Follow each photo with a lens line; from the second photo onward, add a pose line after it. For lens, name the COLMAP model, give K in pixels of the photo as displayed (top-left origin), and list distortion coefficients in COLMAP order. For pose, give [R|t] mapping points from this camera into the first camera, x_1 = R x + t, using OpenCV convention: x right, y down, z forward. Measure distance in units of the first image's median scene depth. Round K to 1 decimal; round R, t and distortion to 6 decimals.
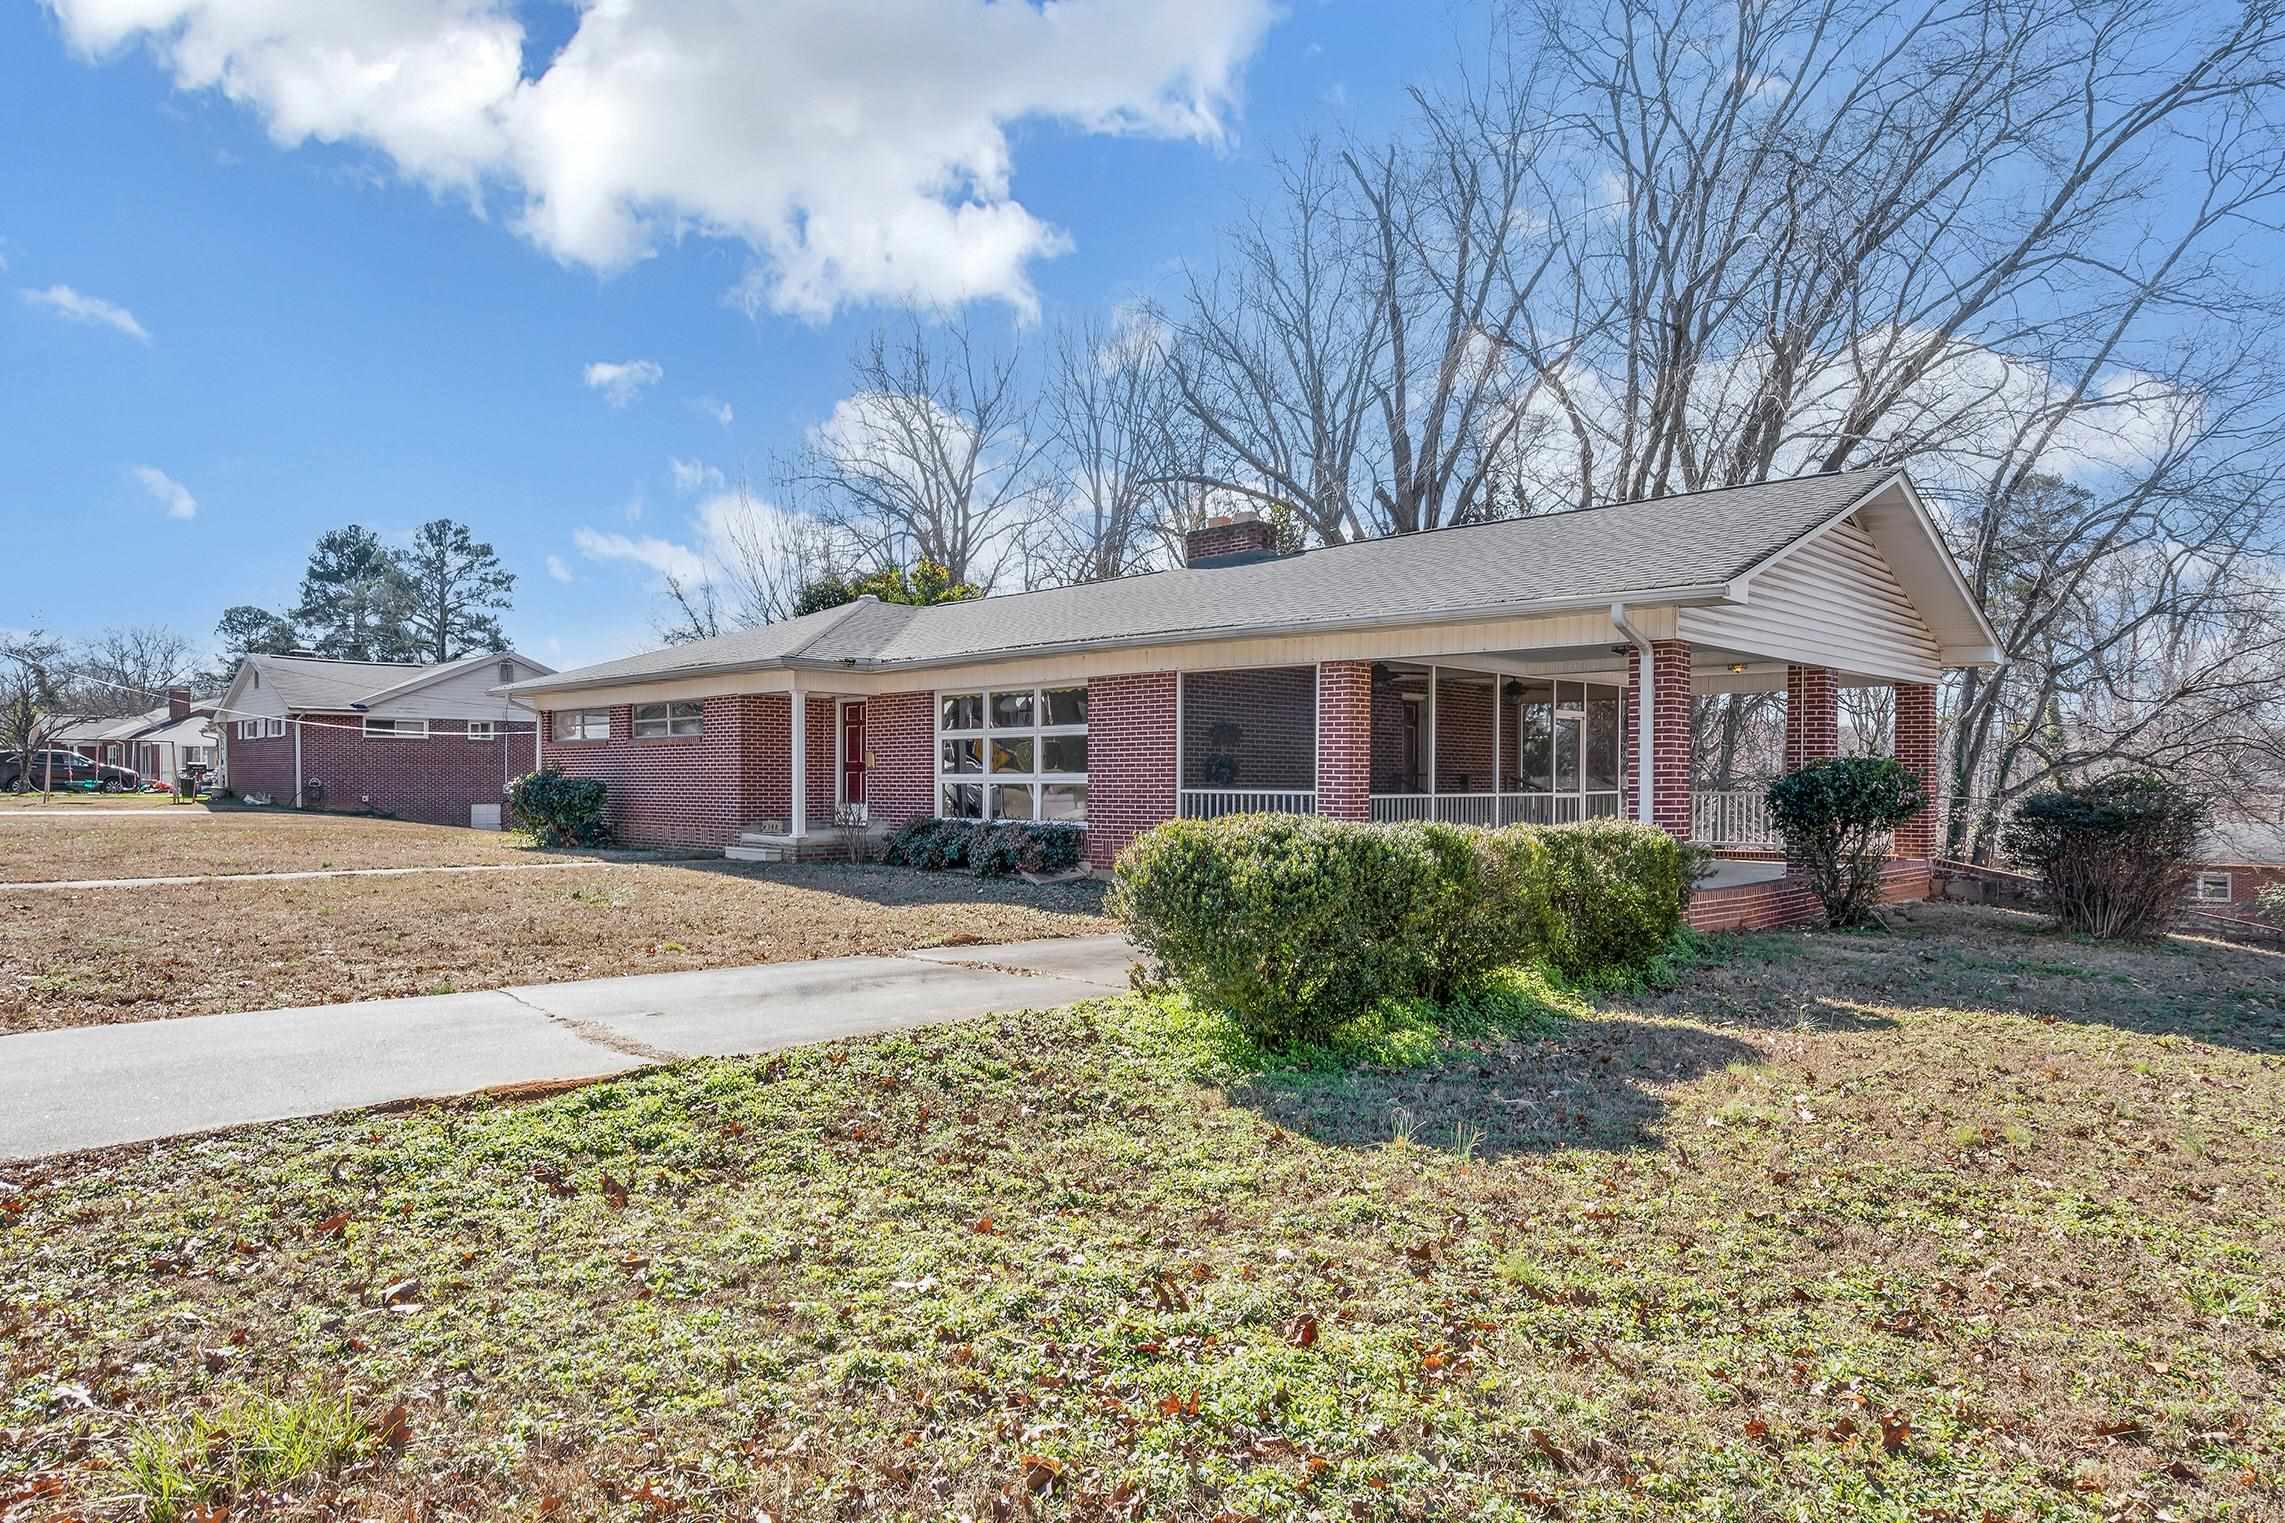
lens RADIAL K [[1344.1, 0, 1124.3], [0, 1344.1, 782.6], [0, 0, 1]] dist [0.014570, 0.002141]
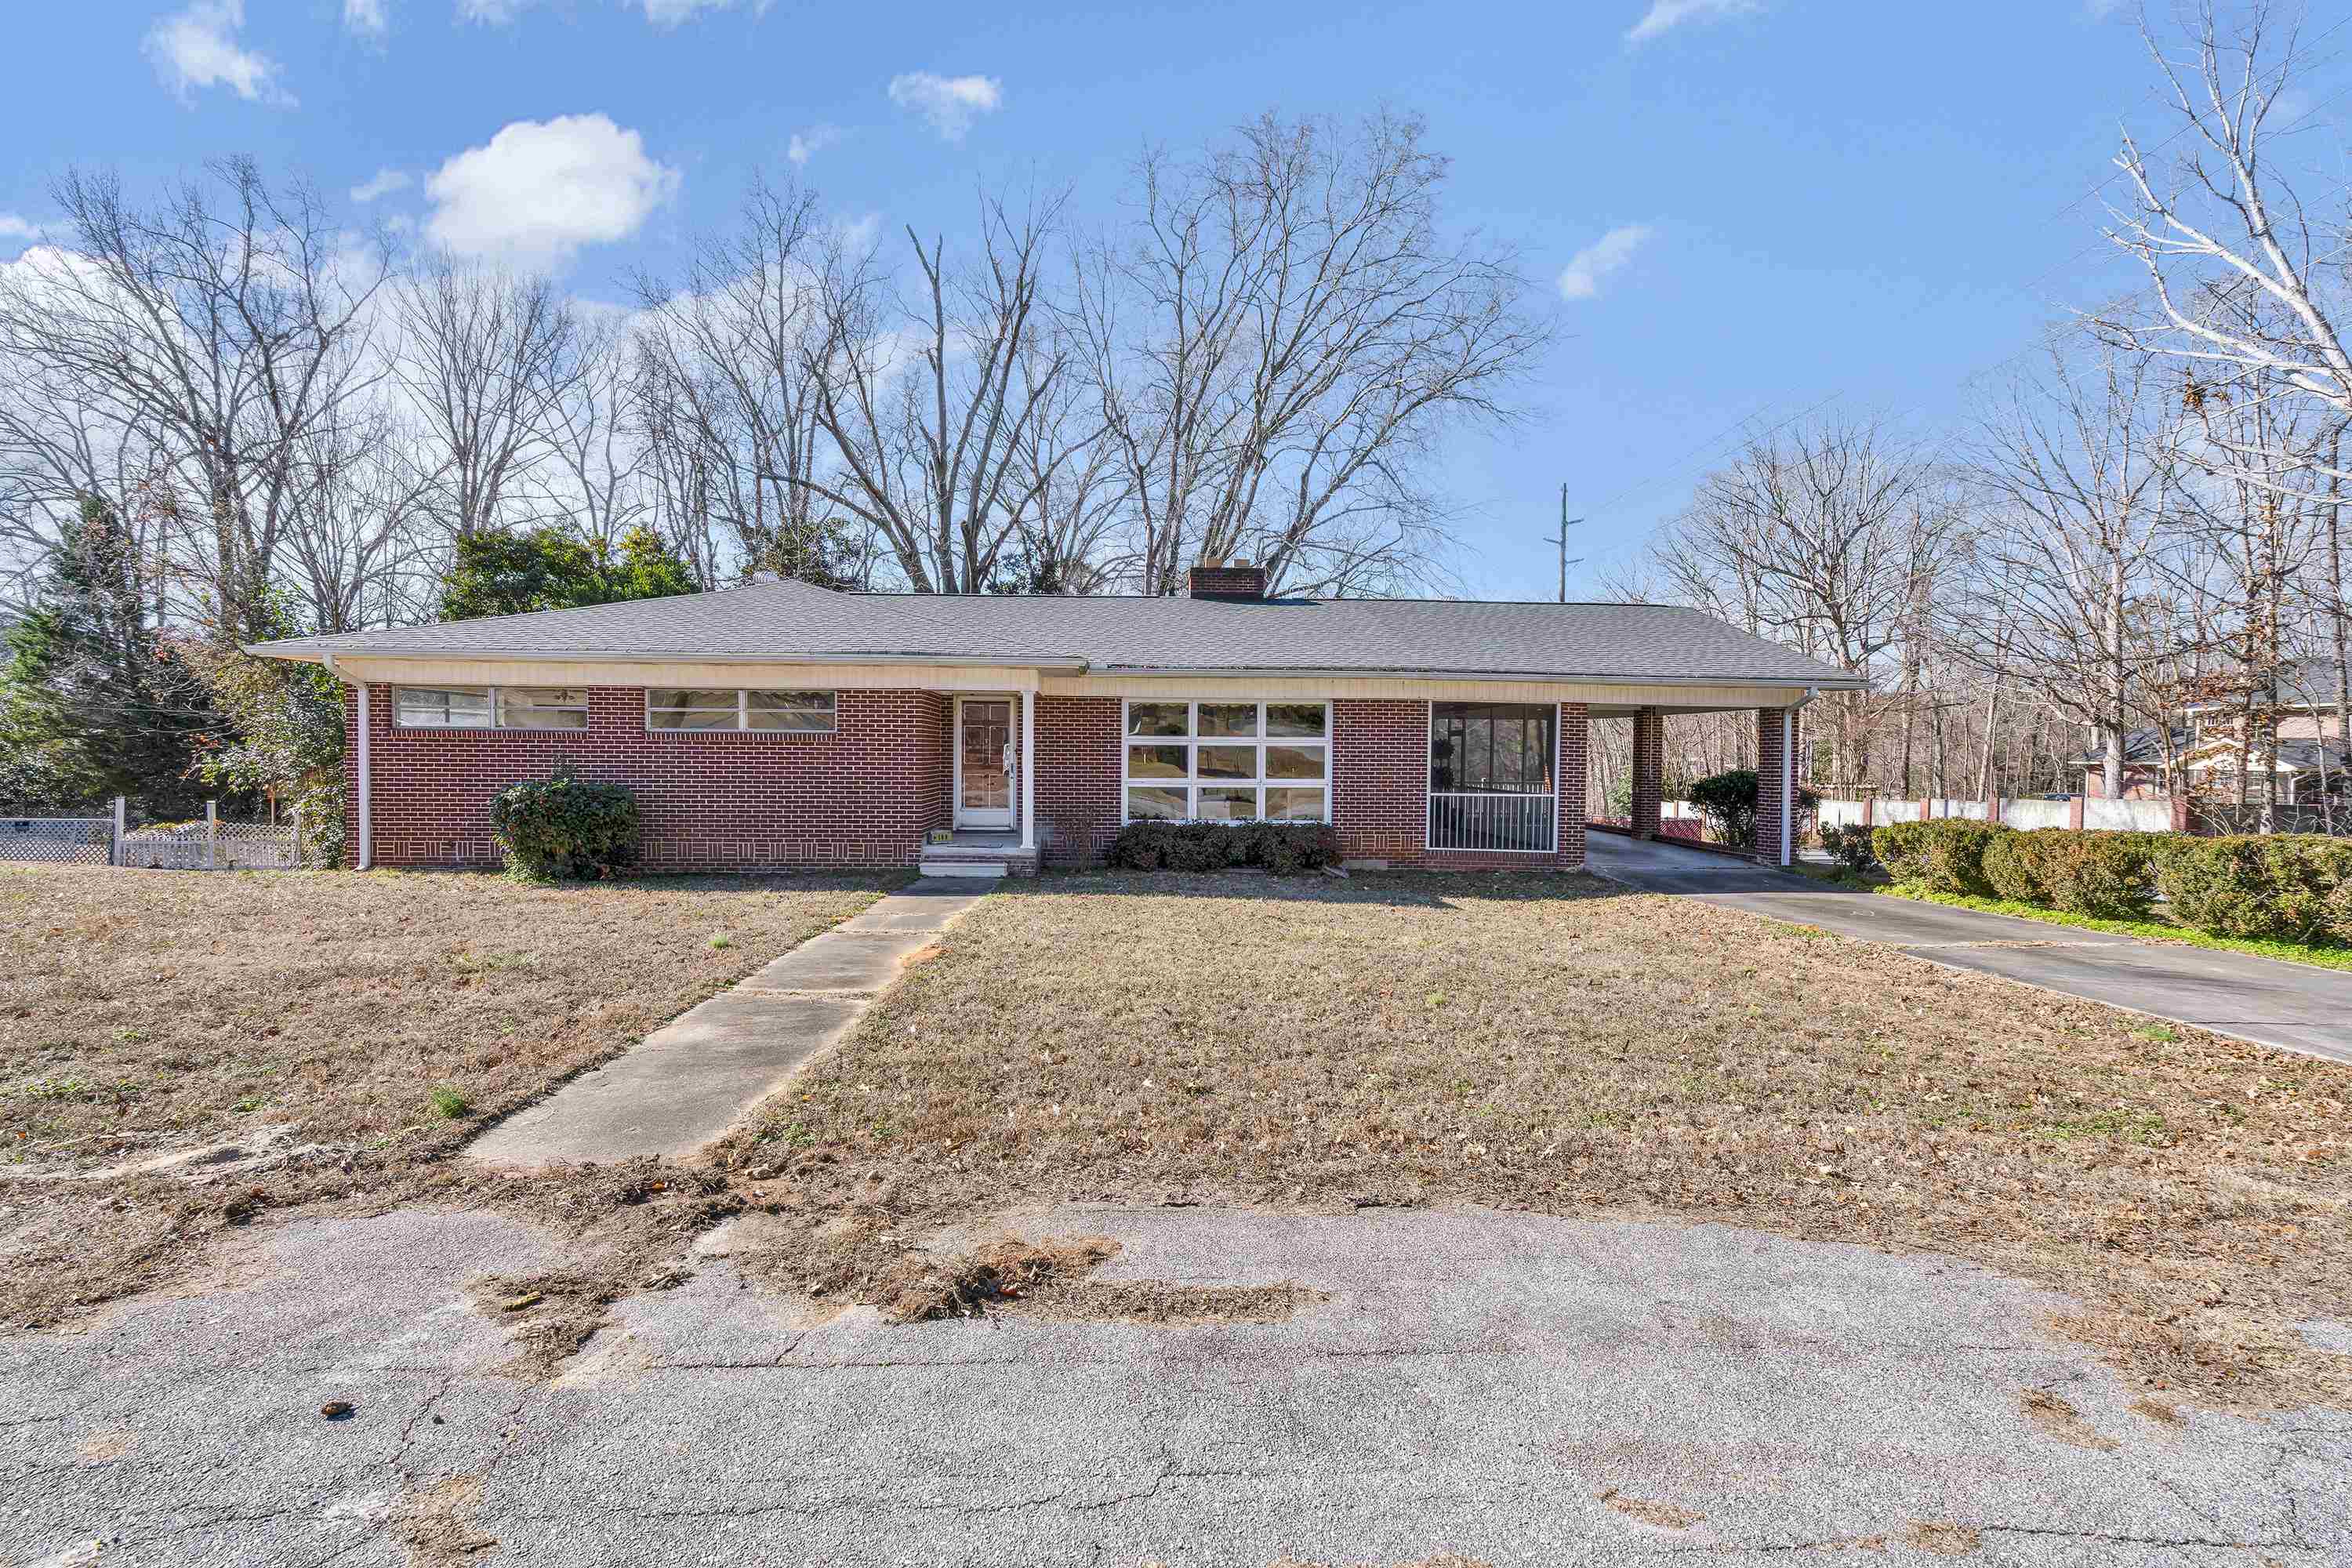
lens RADIAL K [[1054.7, 0, 1165.0], [0, 1054.7, 772.5], [0, 0, 1]] dist [0.005310, 0.000241]
pose [[0.675530, -0.008194, 0.737287, -0.393634], [-0.006693, 0.999829, 0.017244, -0.013557], [-0.737302, -0.016583, 0.675360, 0.235342]]
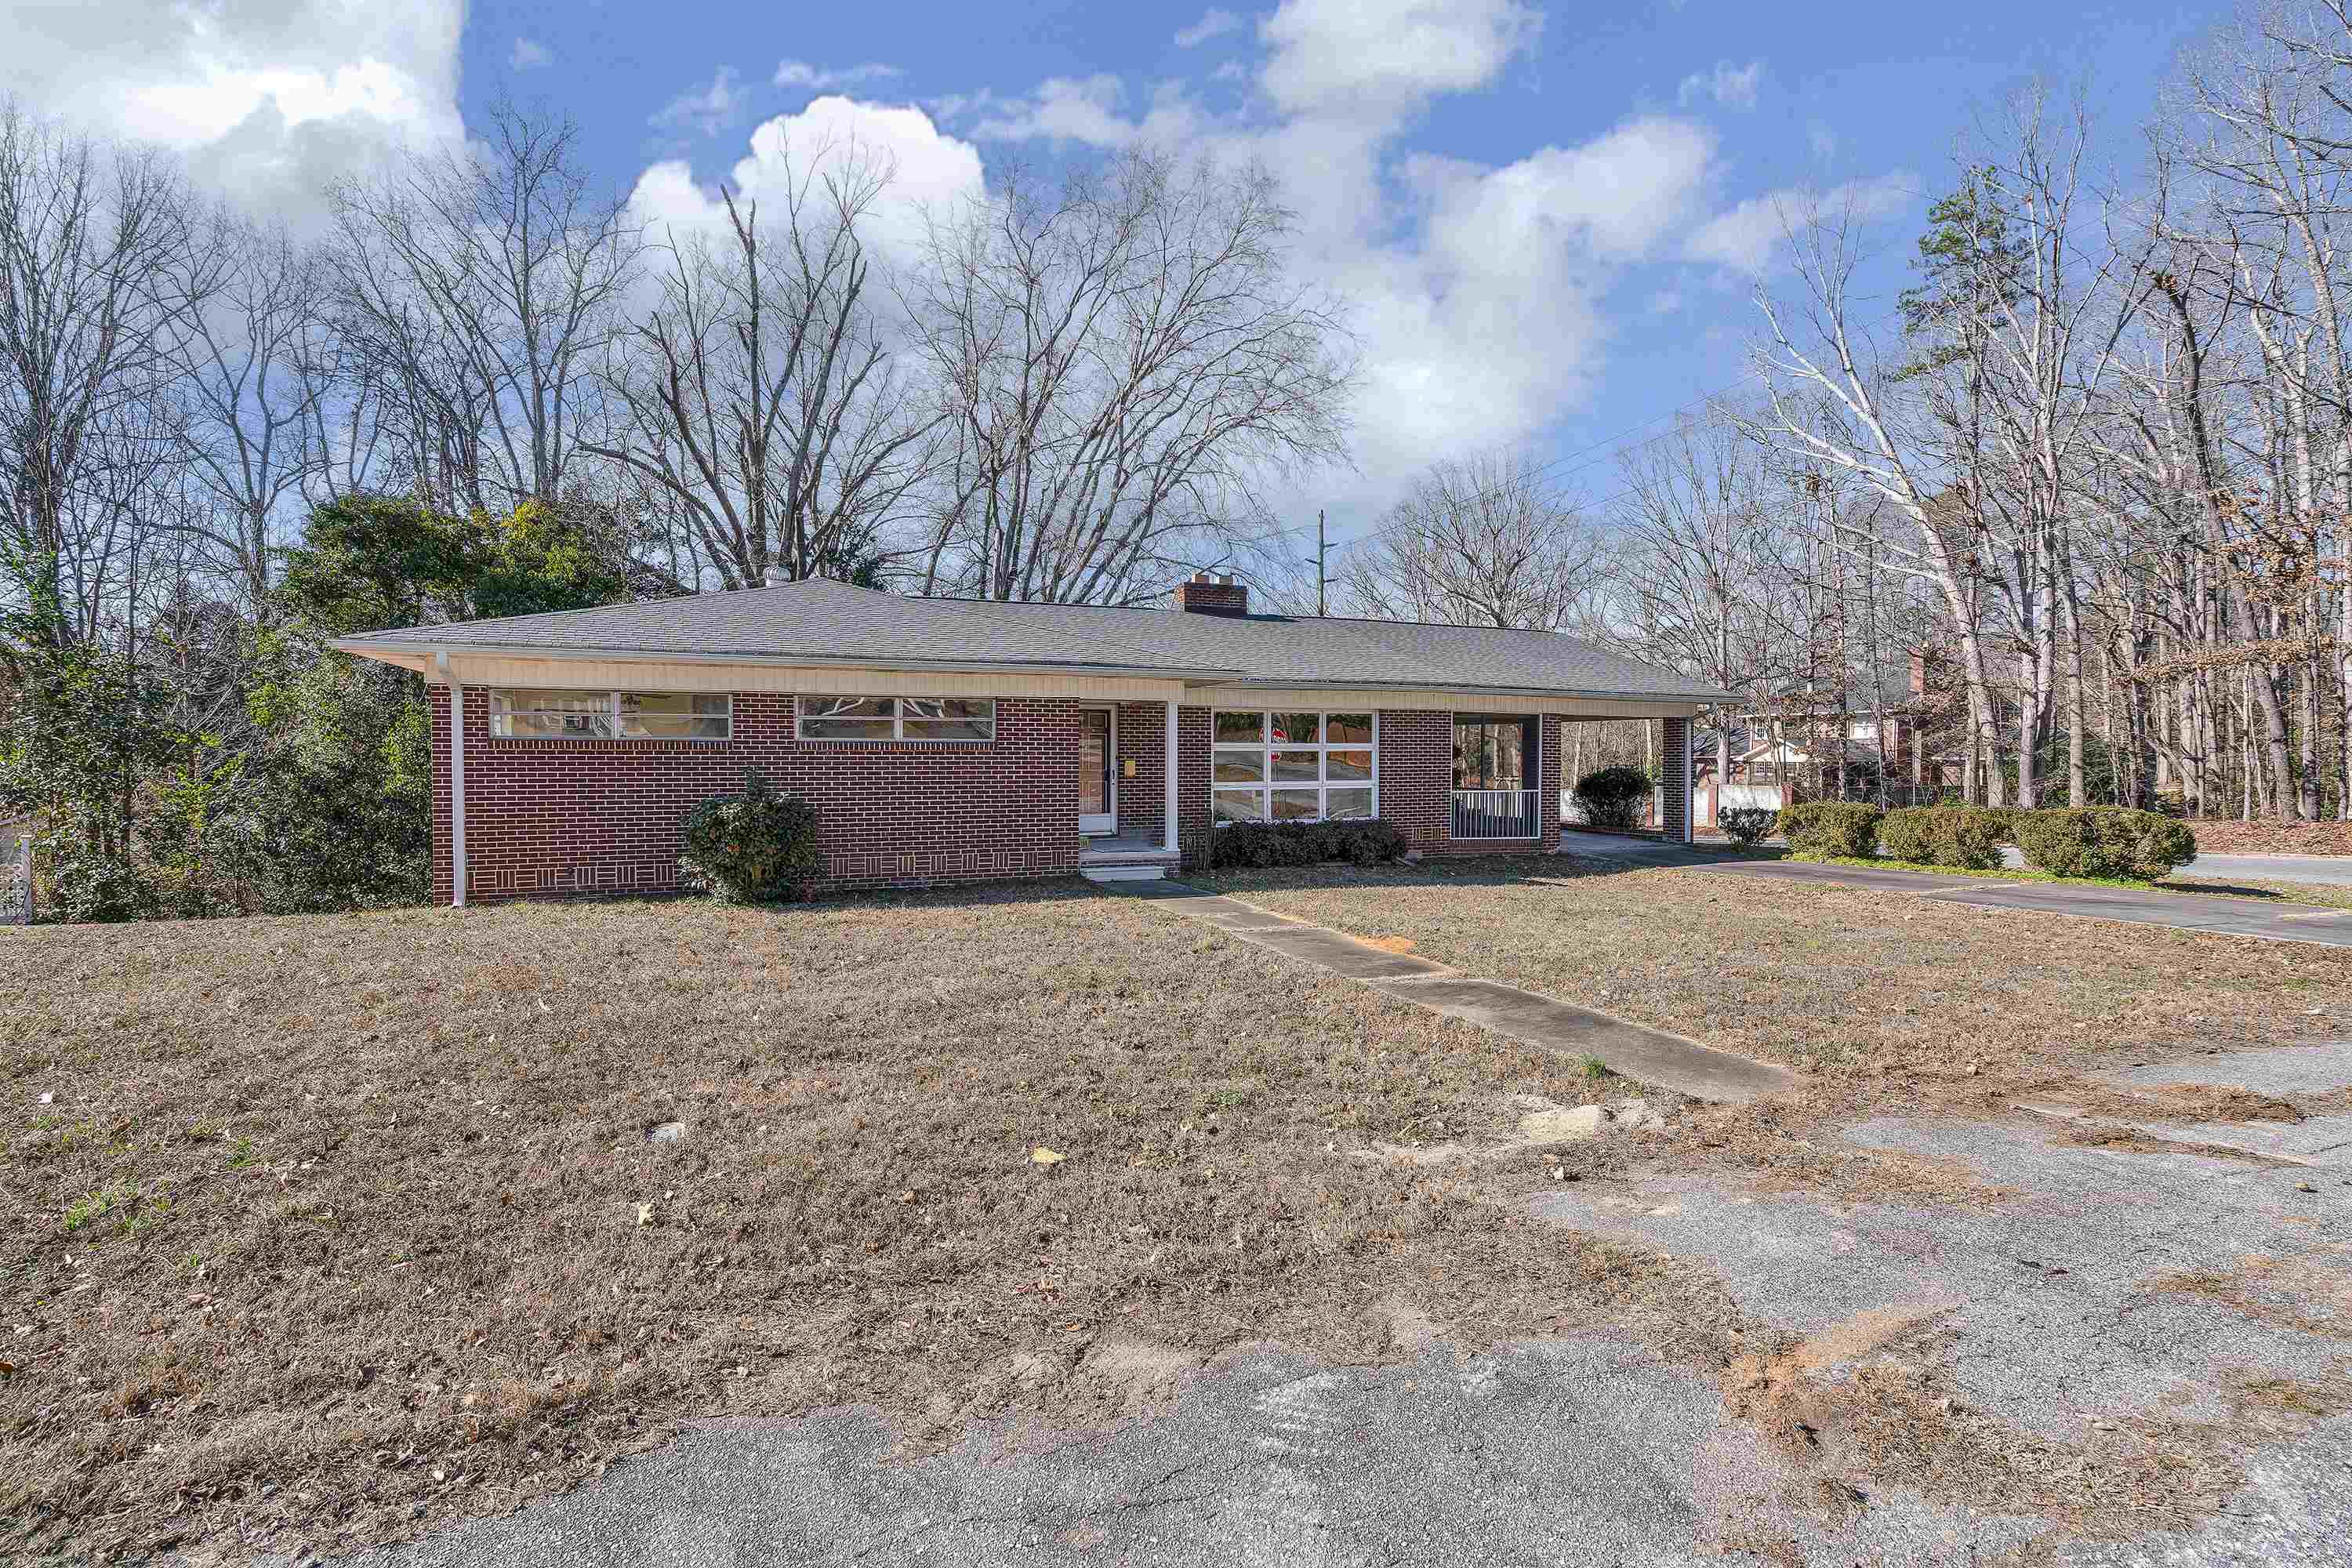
lens RADIAL K [[1054.7, 0, 1162.2], [0, 1054.7, 774.8], [0, 0, 1]] dist [0.005310, 0.000241]
pose [[0.394350, -0.017614, 0.918792, -0.520852], [0.002447, 0.999833, 0.018118, -0.015383], [-0.918957, -0.004896, 0.394327, 0.383054]]
